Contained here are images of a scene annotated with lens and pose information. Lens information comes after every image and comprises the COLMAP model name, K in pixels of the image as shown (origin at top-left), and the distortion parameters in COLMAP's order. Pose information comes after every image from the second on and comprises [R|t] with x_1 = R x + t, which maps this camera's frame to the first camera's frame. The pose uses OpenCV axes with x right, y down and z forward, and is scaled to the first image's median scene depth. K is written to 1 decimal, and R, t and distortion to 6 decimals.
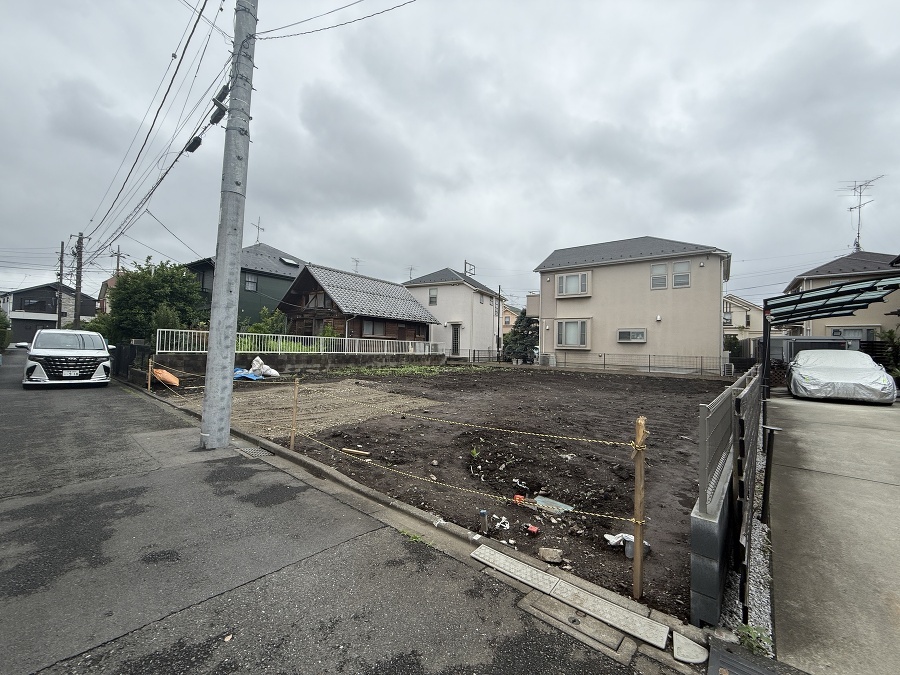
lens RADIAL K [[359.1, 0, 450.2], [0, 359.1, 335.1], [0, 0, 1]] dist [0.000414, 0.000024]
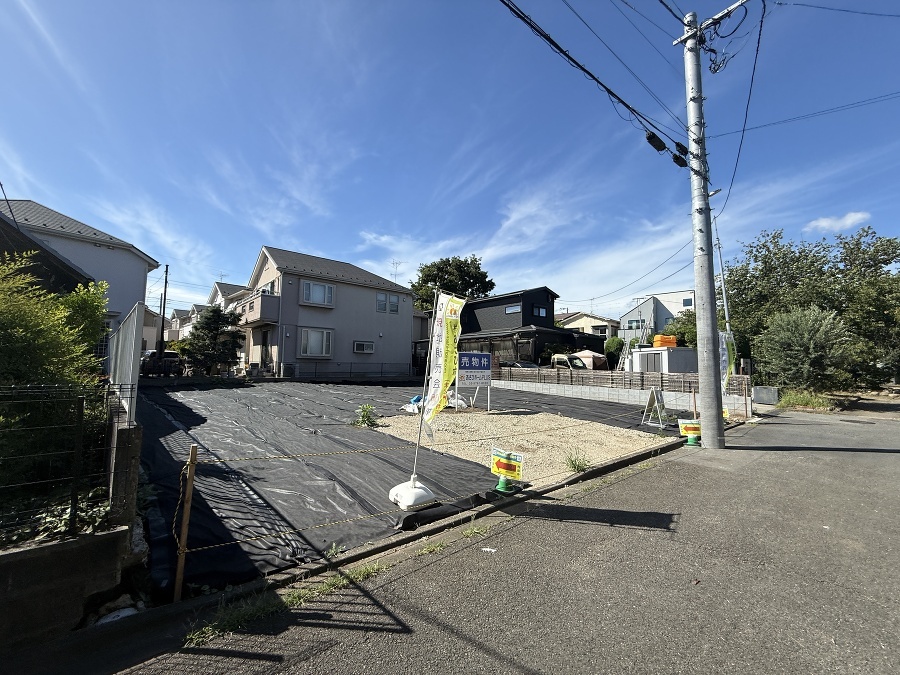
lens RADIAL K [[359.1, 0, 447.6], [0, 359.1, 333.4], [0, 0, 1]] dist [0.000414, 0.000024]
pose [[0.197719, 0.058911, 0.978487, -0.582212], [-0.045880, 0.997655, -0.050794, 0.002906], [-0.979184, -0.034850, 0.199958, 0.462463]]
